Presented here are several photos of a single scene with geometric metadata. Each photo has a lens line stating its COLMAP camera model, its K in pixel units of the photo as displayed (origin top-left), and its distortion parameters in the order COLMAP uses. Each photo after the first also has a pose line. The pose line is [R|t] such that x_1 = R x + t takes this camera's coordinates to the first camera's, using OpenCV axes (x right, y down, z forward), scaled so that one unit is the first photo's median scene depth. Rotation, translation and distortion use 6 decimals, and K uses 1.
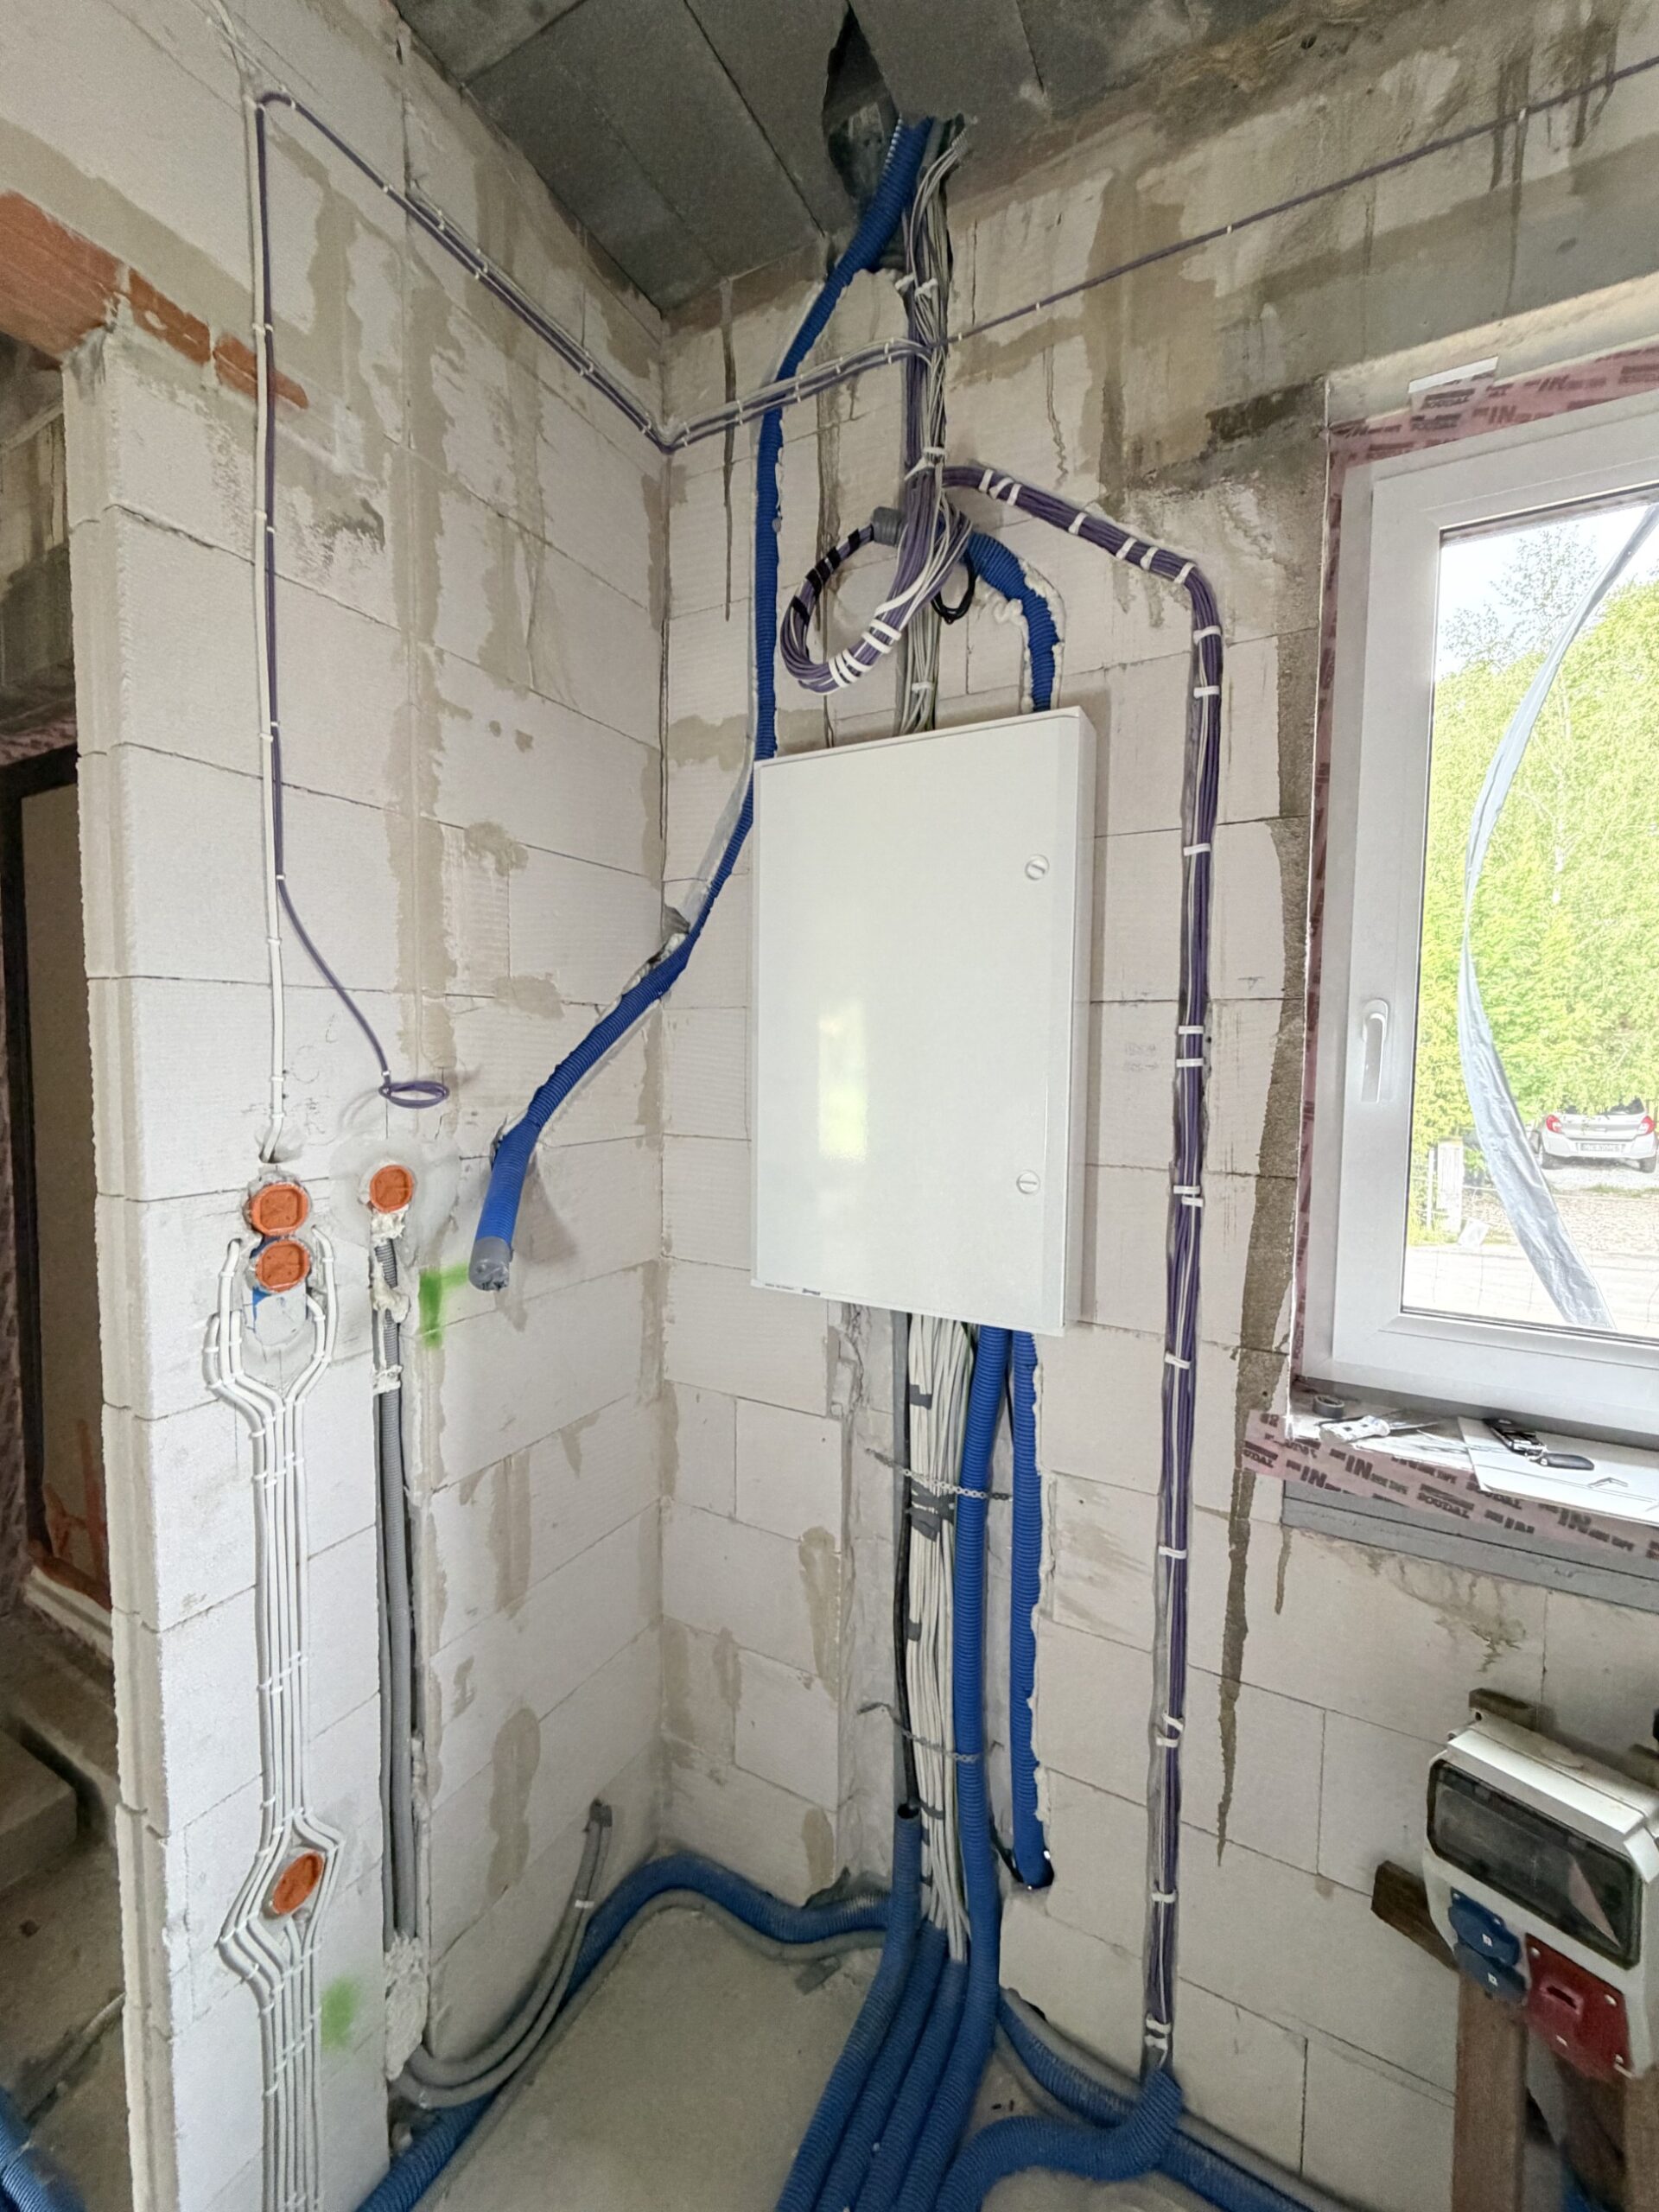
lens RADIAL K [[881.0, 0, 828.4], [0, 881.0, 1094.2], [0, 0, 1]] dist [0.002720, 0.000041]
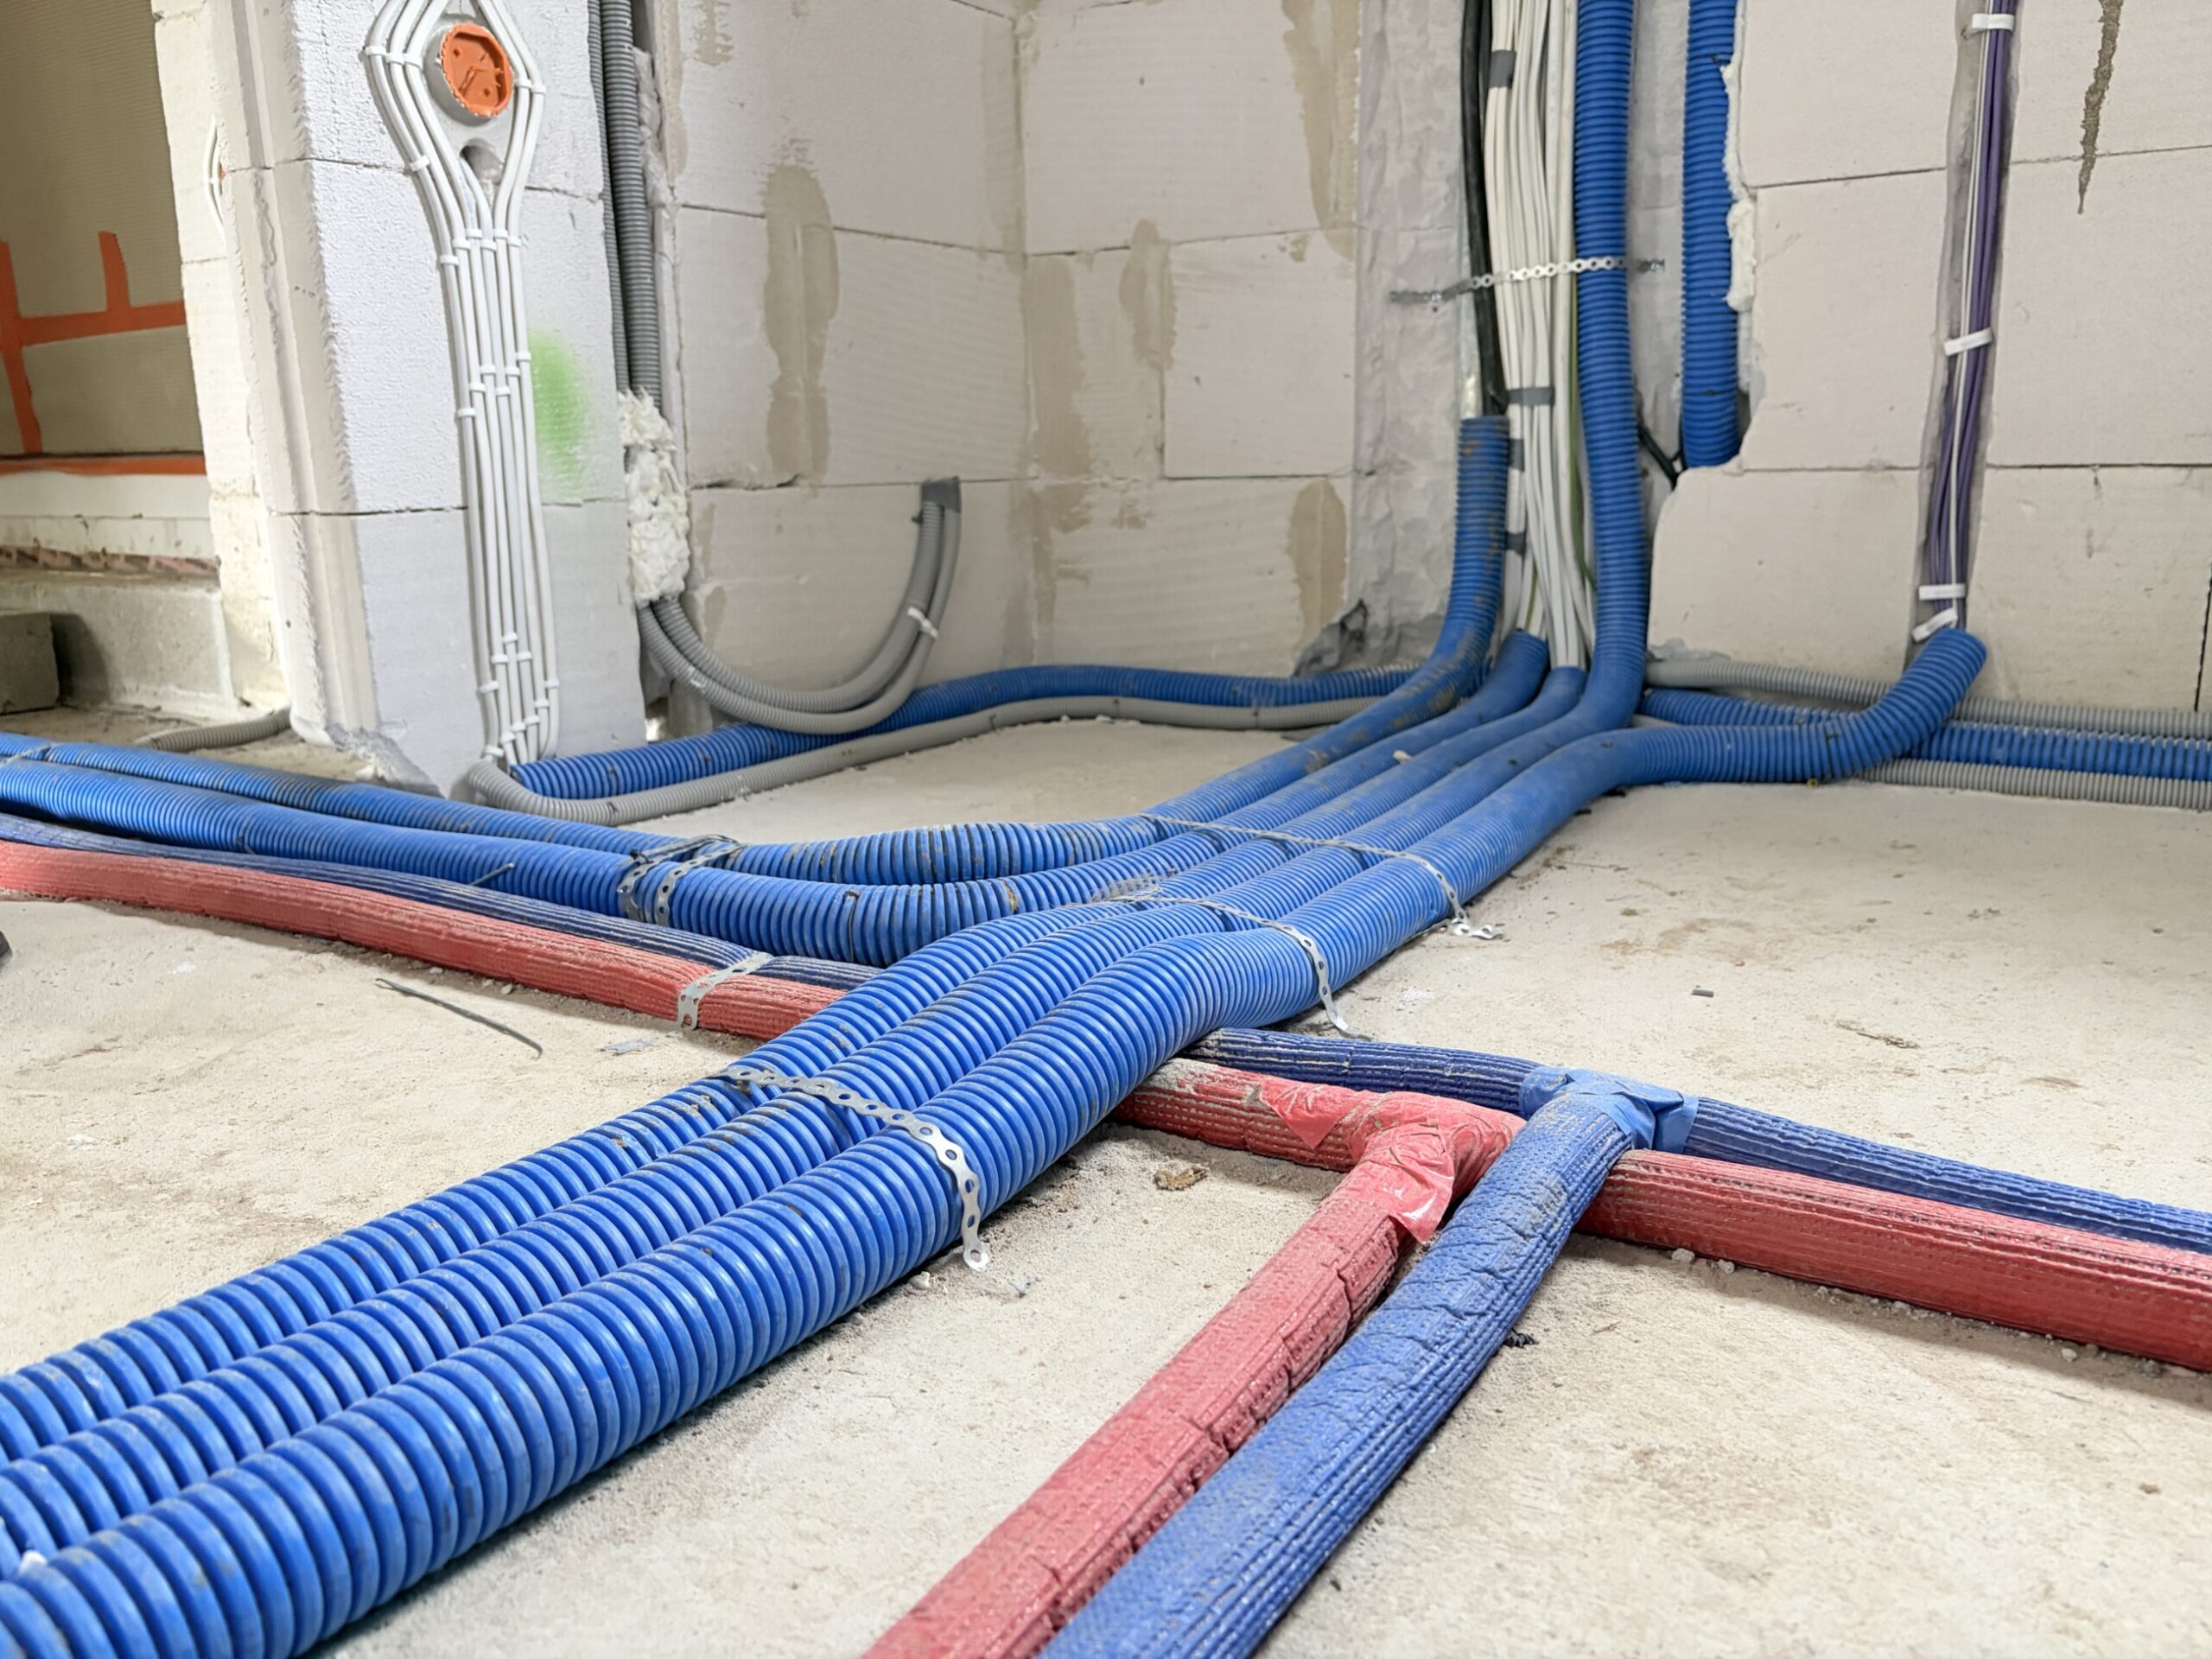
lens RADIAL K [[1670.6, 0, 1101.5], [0, 1670.6, 828.9], [0, 0, 1]] dist [0.043319, -0.044902]
pose [[0.998069, -0.016839, -0.059781, -0.096477], [0.025875, 0.987770, 0.153757, 0.917744], [0.056461, -0.155007, 0.986299, -0.117254]]
